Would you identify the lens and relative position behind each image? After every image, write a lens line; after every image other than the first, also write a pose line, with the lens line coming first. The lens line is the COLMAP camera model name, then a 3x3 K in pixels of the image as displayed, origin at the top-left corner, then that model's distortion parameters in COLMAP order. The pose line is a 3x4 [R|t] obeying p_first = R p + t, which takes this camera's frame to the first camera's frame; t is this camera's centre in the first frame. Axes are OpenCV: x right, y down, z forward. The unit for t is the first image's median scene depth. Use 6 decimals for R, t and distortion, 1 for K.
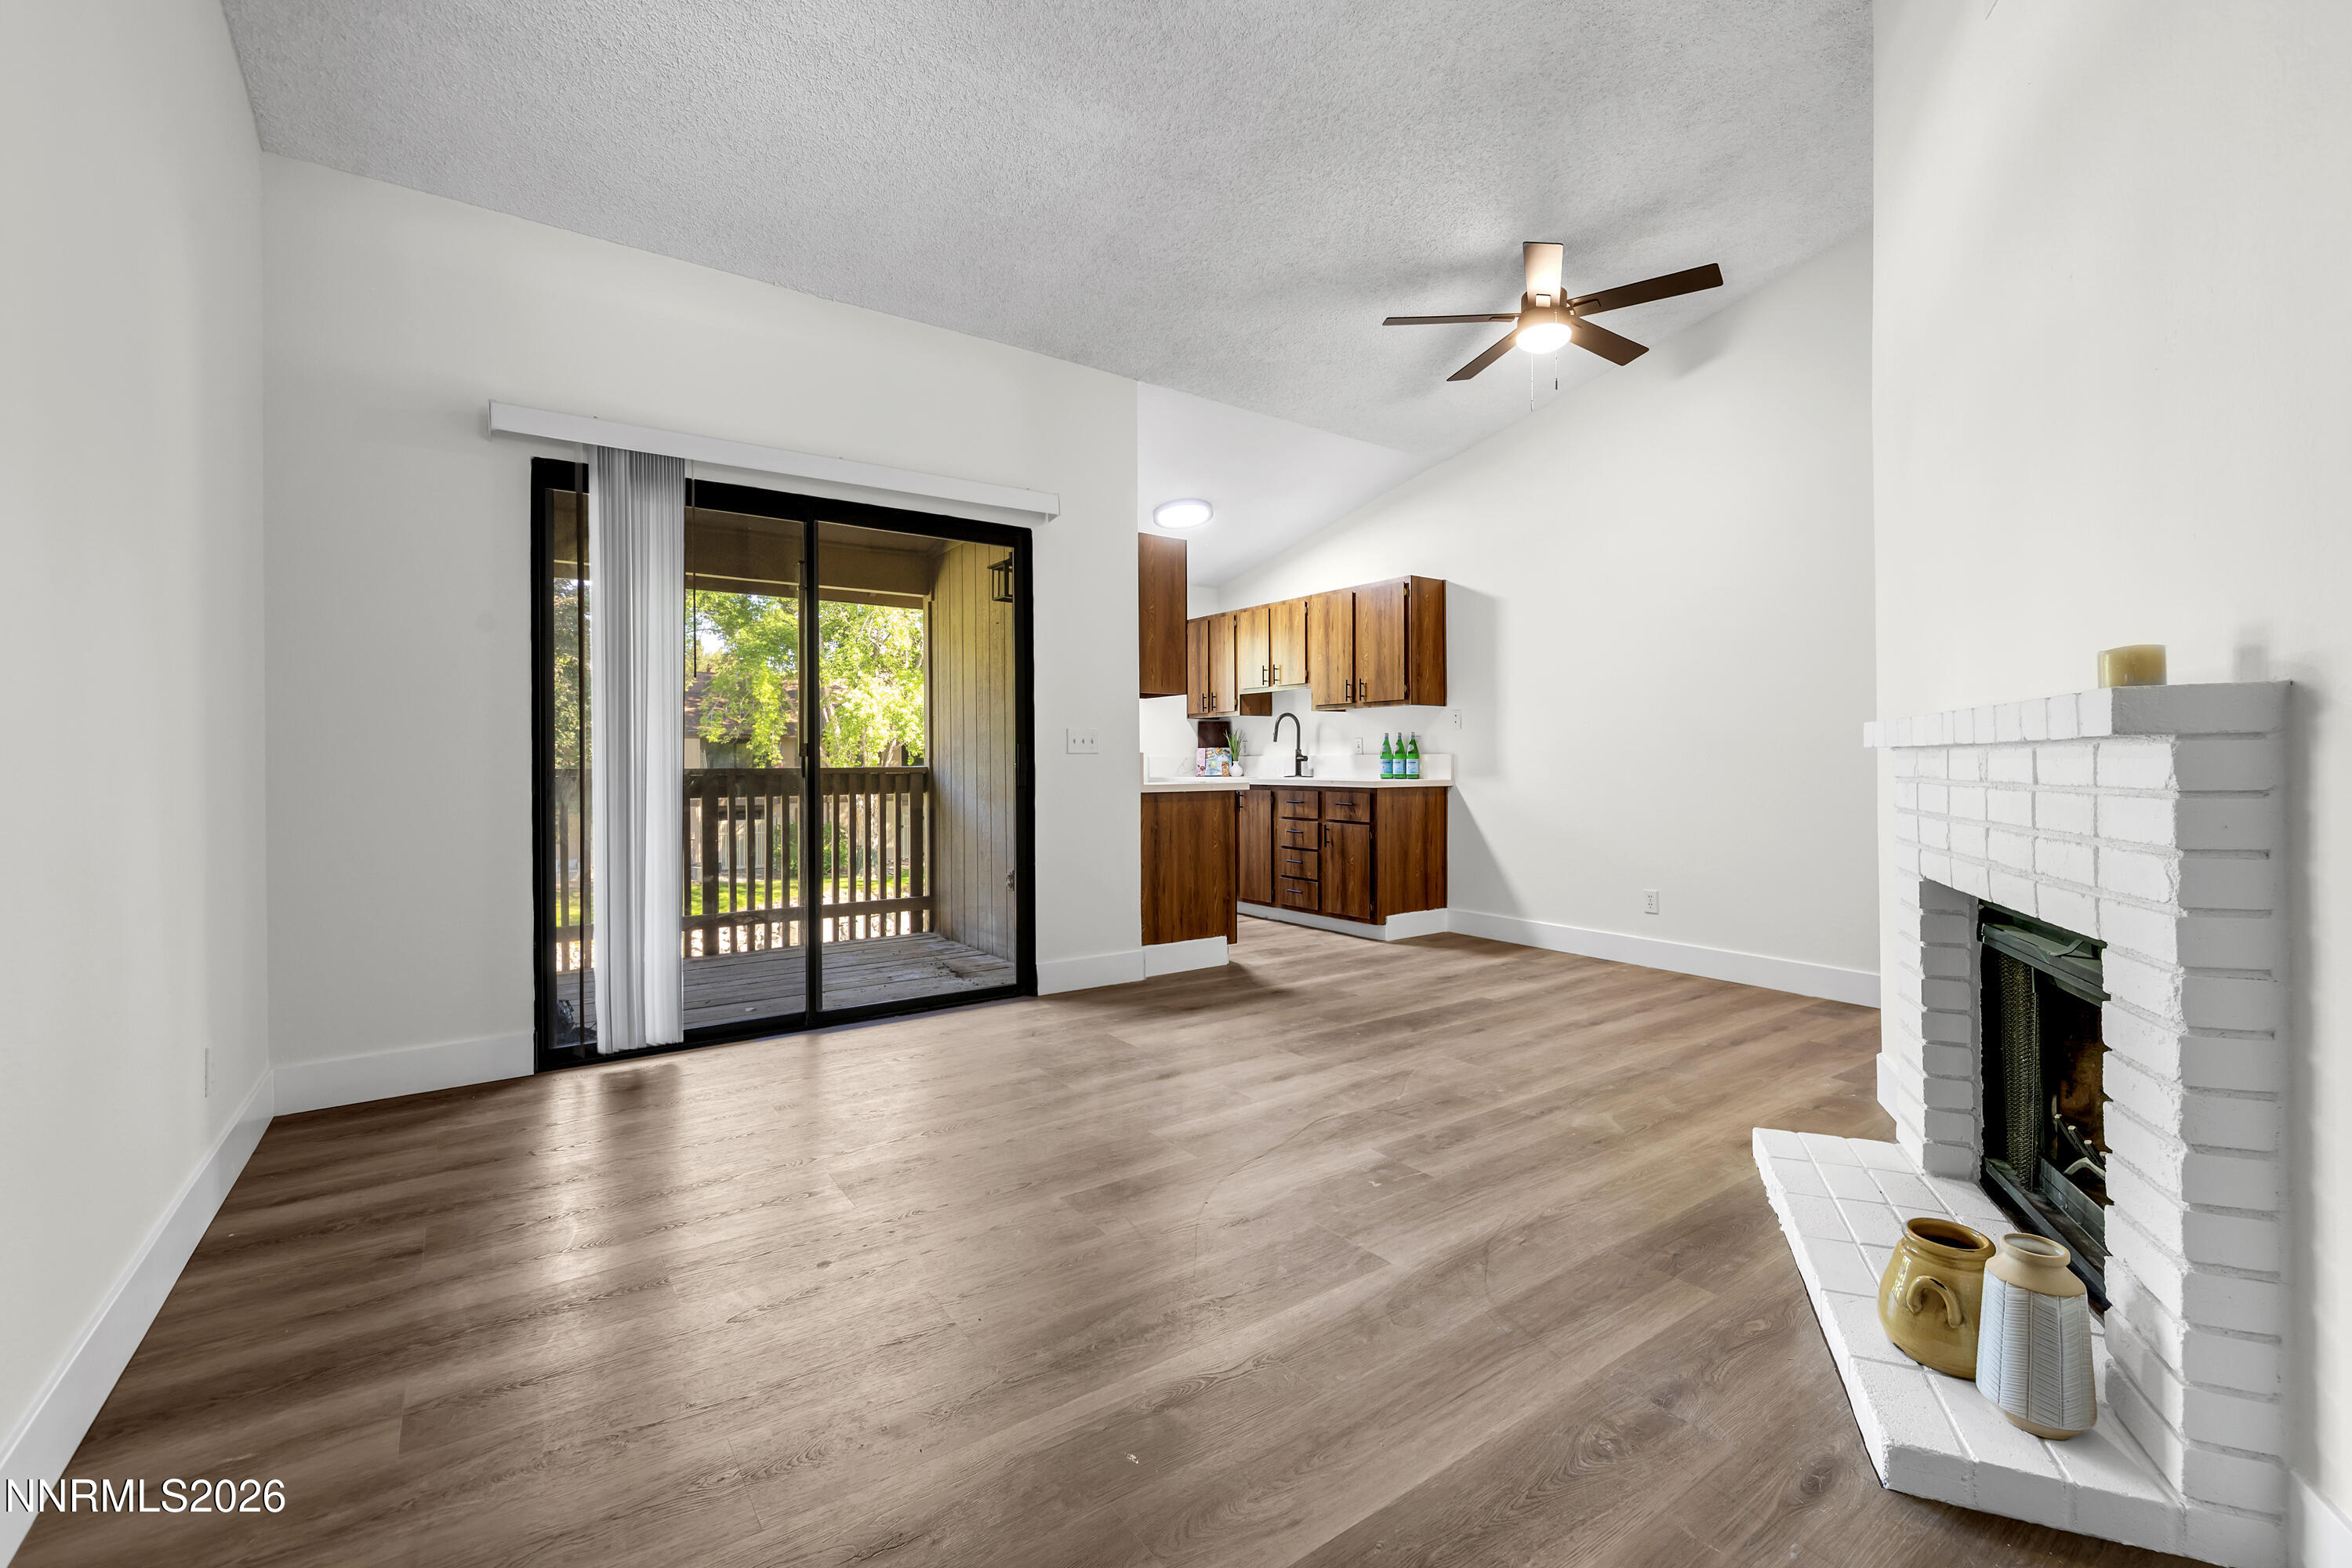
lens RADIAL K [[997.5, 0, 1221.7], [0, 997.5, 762.0], [0, 0, 1]] dist [-0.000448, 0.000039]
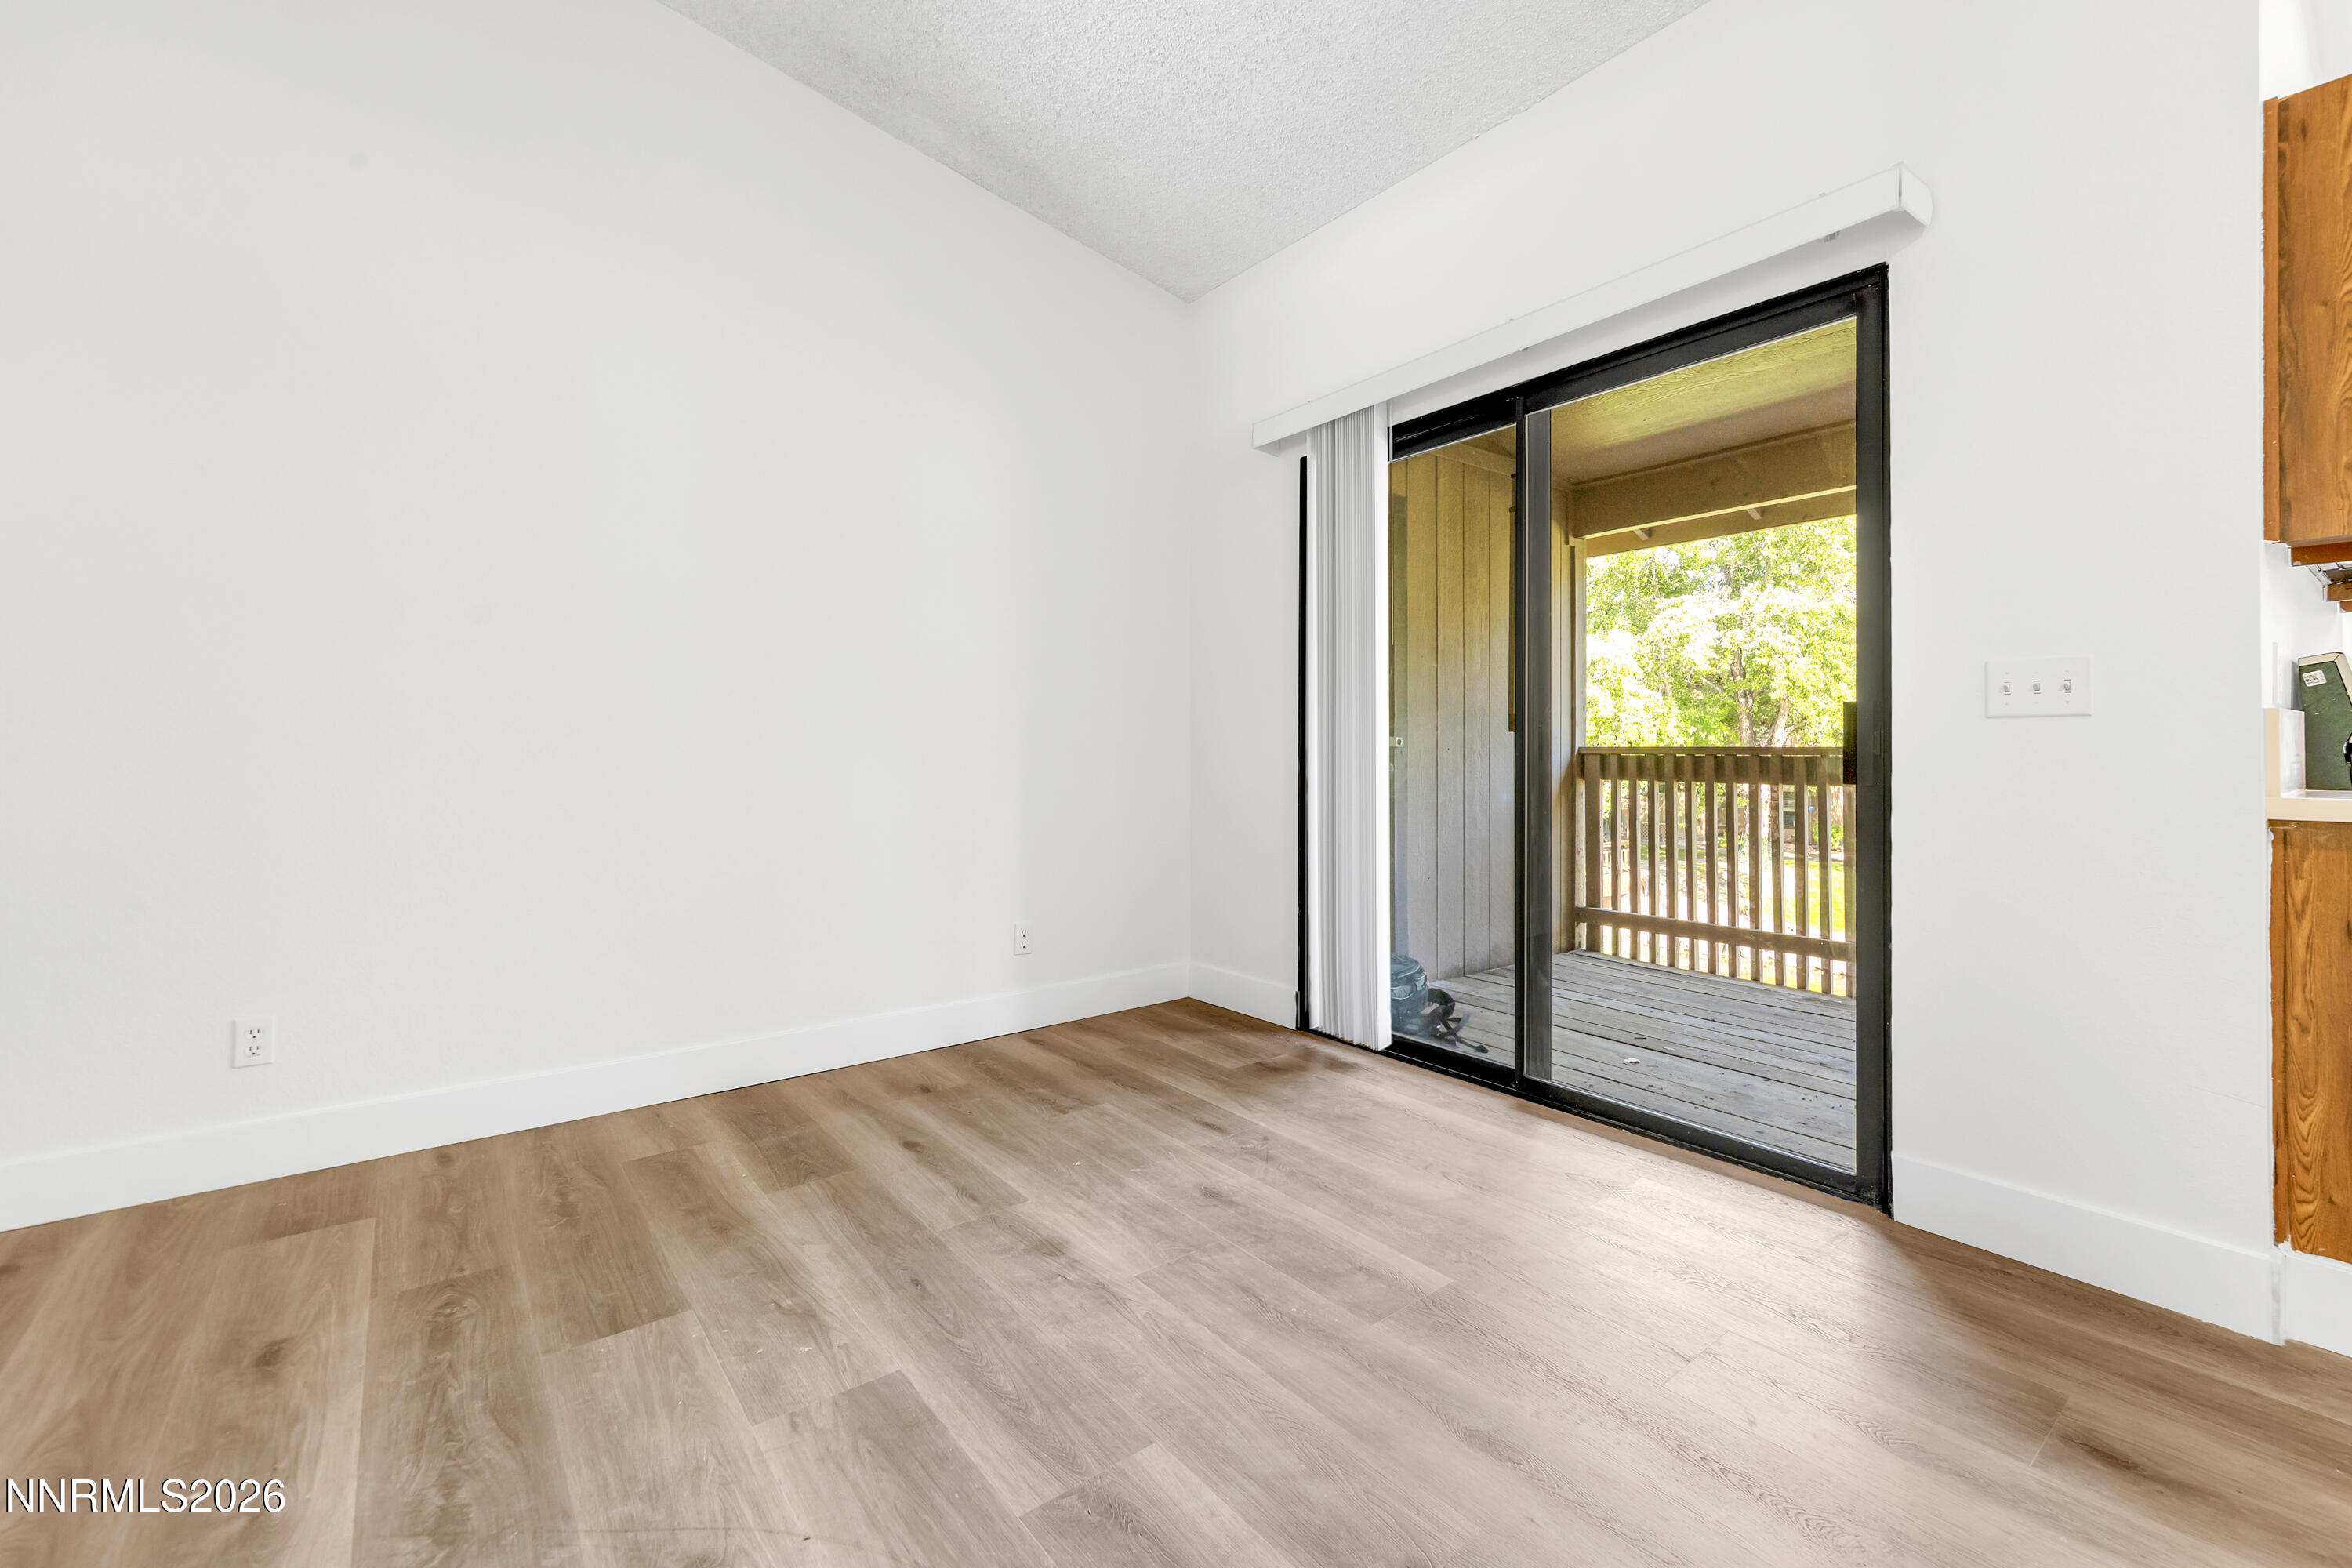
lens RADIAL K [[1006.6, 0, 1197.2], [0, 1006.6, 744.1], [0, 0, 1]] dist [0.003124, 0.000061]
pose [[0.026342, 0.003226, -0.999648, 0.218820], [0.004323, 0.999985, 0.003341, 0.000229], [0.999644, -0.004410, 0.026328, 0.480400]]
